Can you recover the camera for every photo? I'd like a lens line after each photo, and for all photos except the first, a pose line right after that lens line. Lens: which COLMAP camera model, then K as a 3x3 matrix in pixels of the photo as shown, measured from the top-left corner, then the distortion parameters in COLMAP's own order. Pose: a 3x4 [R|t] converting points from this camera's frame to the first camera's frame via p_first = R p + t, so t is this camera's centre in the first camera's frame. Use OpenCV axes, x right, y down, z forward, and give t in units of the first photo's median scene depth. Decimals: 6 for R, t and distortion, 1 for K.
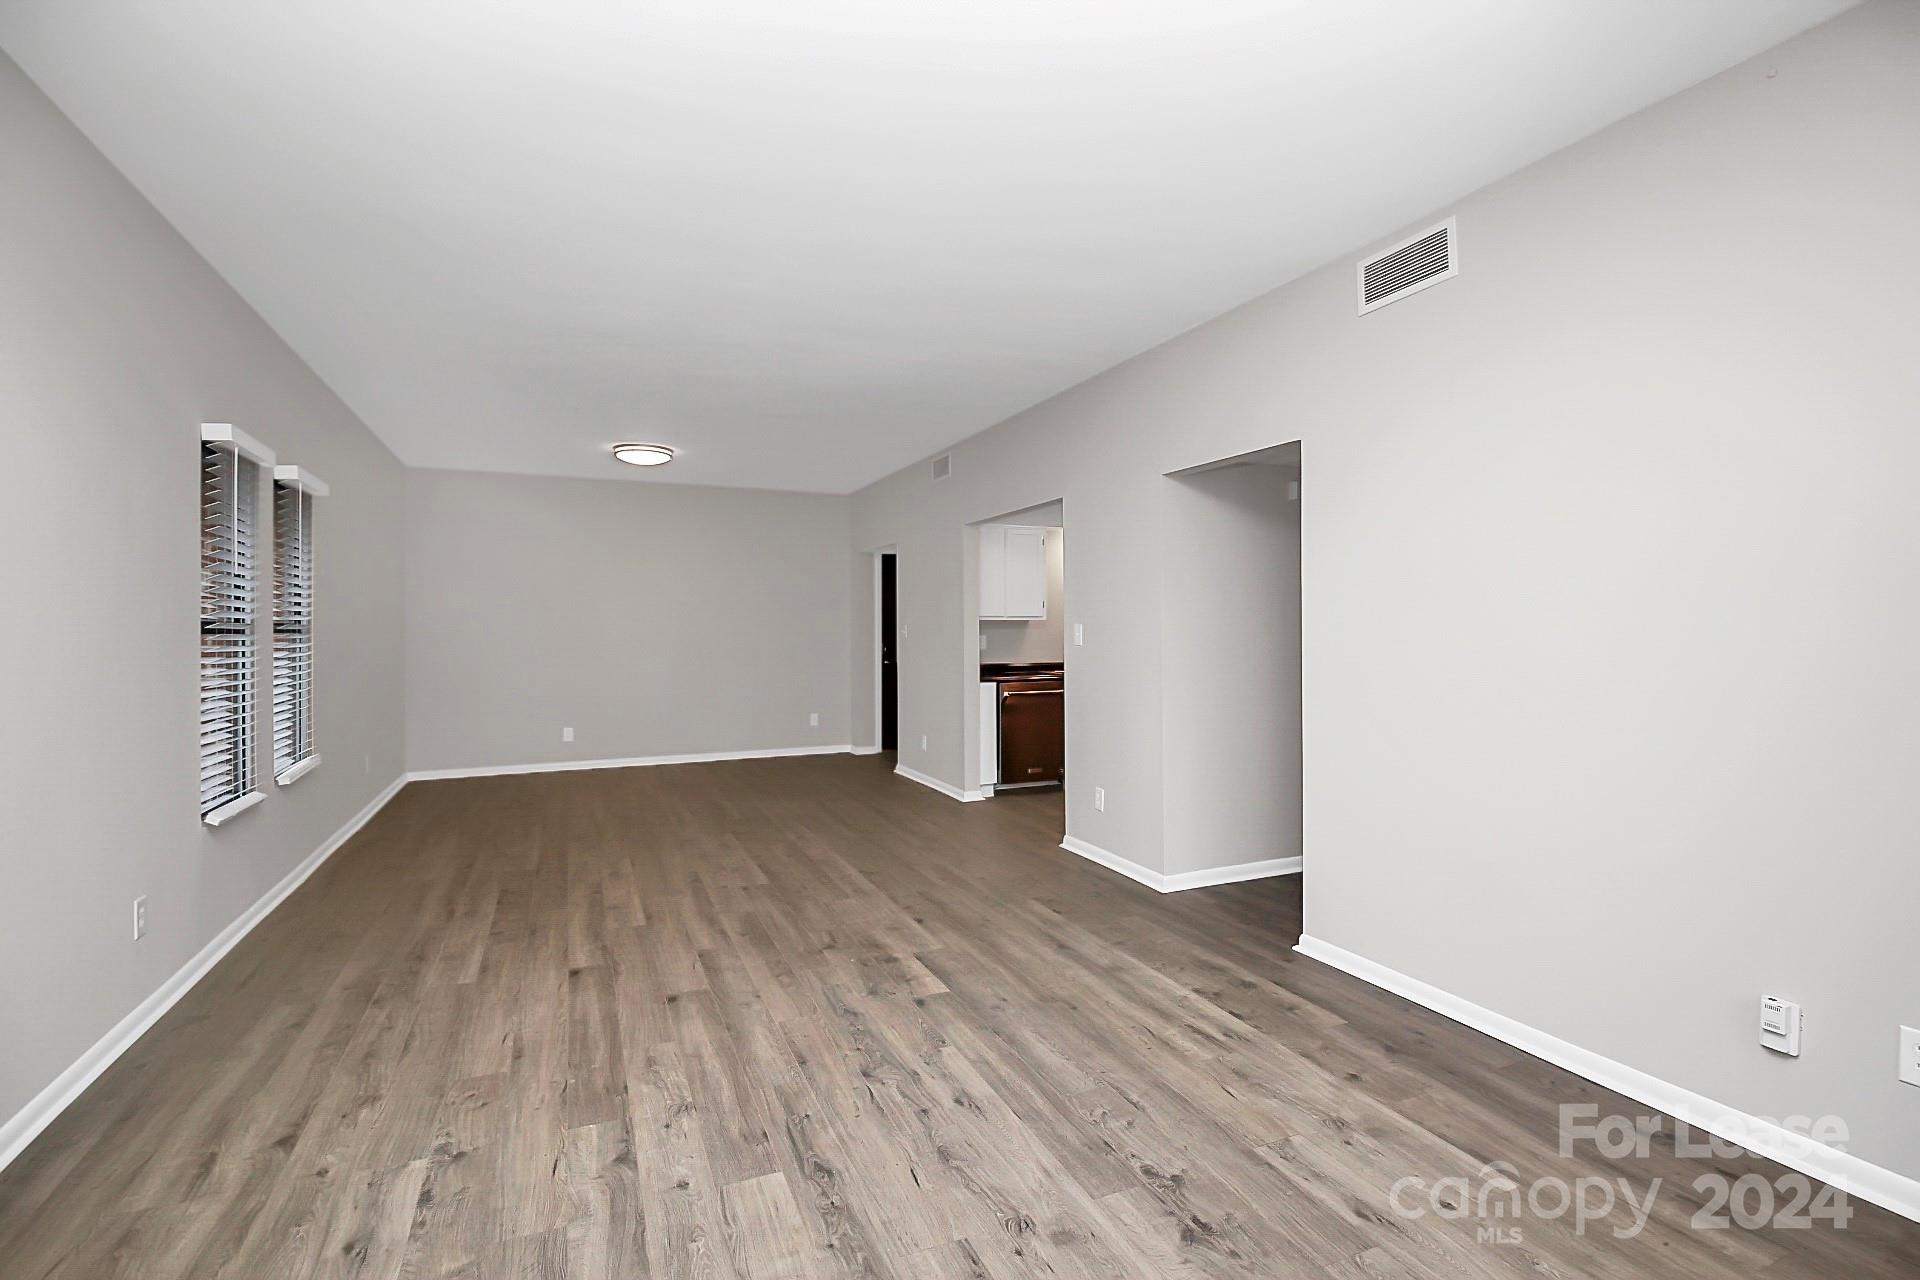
lens RADIAL K [[886.9, 0, 967.3], [0, 886.9, 621.2], [0, 0, 1]] dist [0.000012, -0.014394]
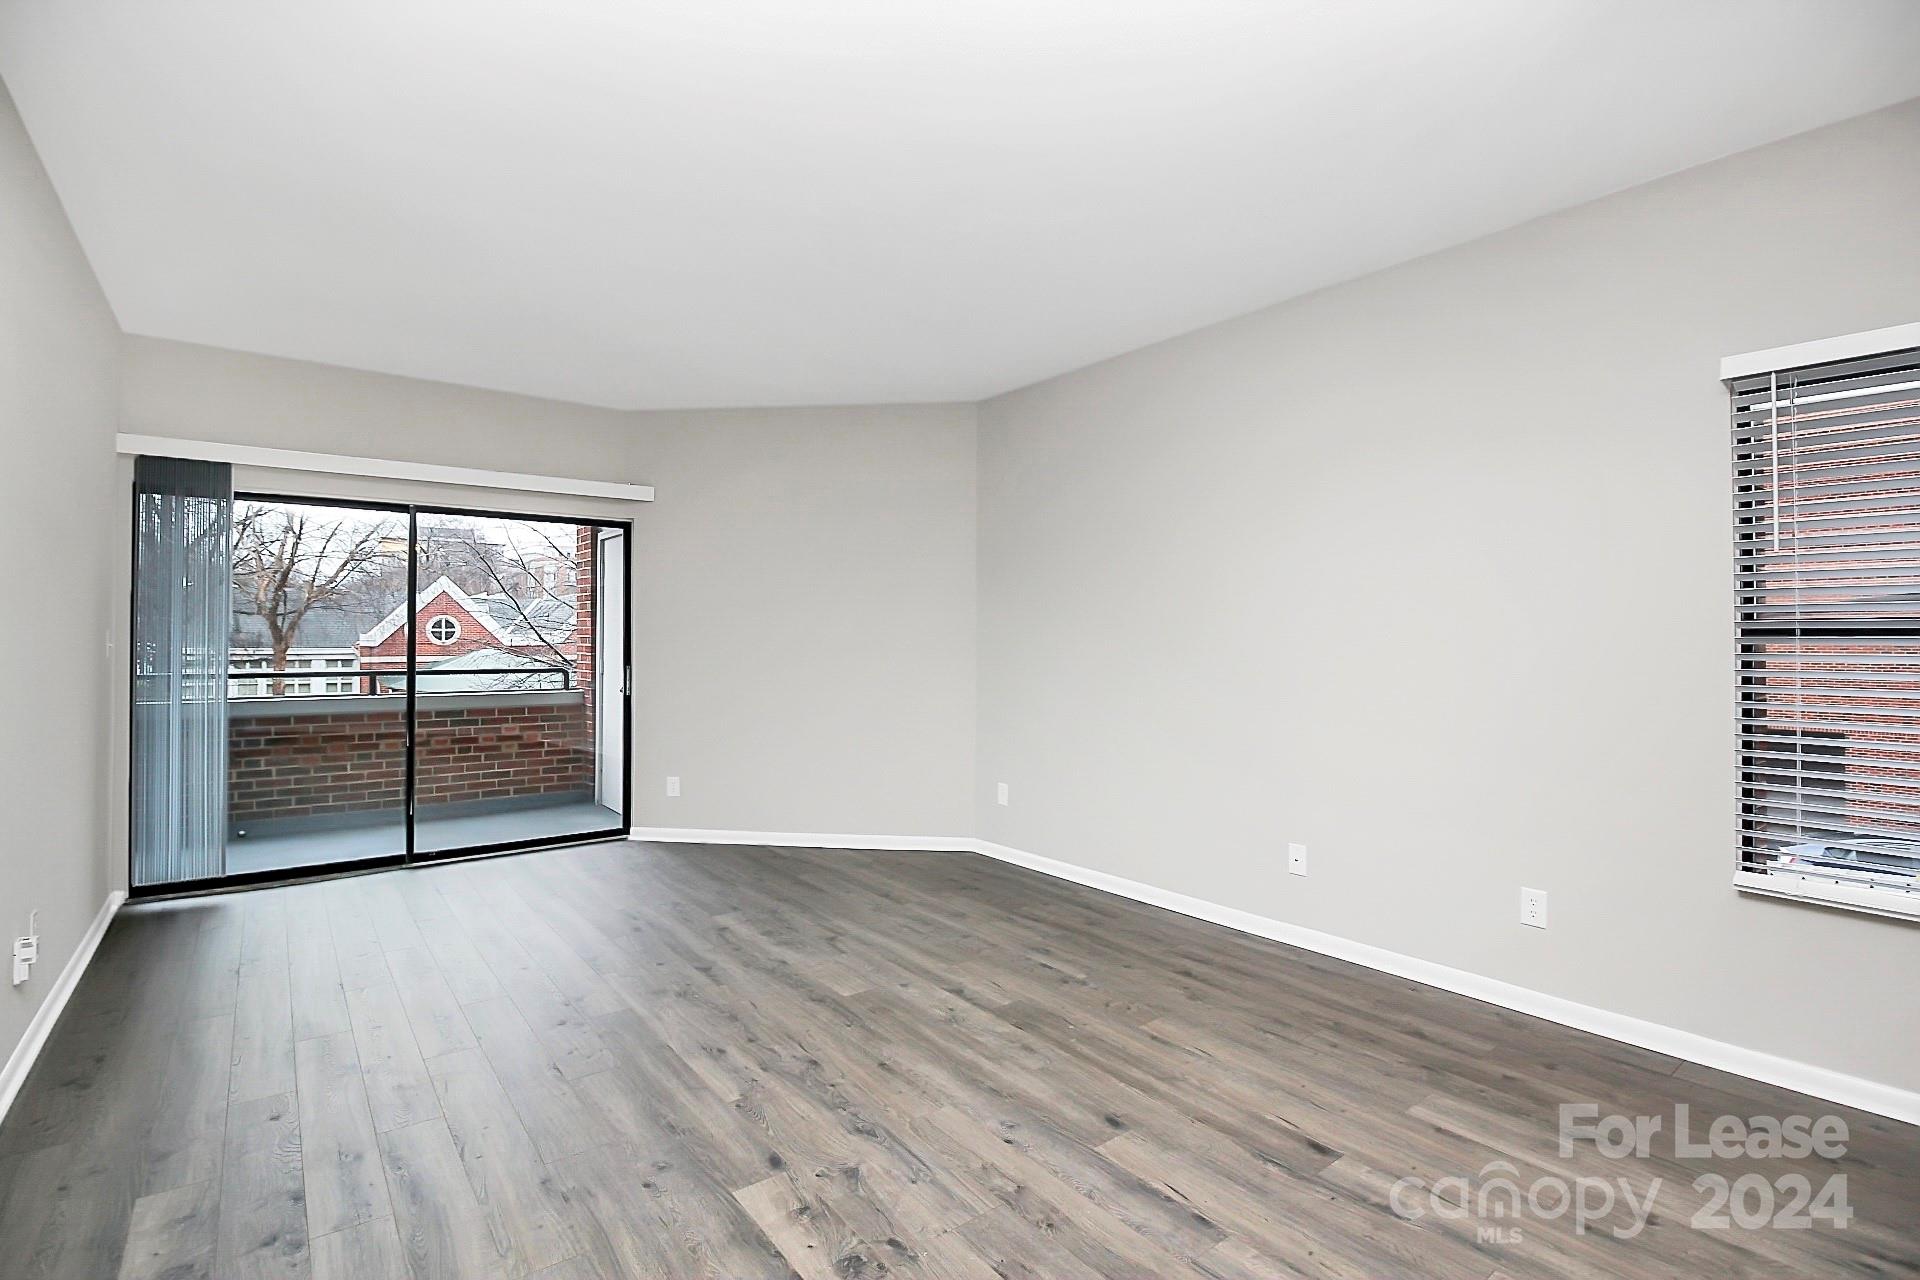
lens RADIAL K [[895.5, 0, 967.2], [0, 895.5, 627.9], [0, 0, 1]] dist [0.001854, -0.012535]
pose [[-0.969714, -0.003097, -0.244224, -0.029116], [0.002701, 0.999723, -0.023399, 0.028141], [0.244228, -0.023350, -0.969437, 1.935003]]
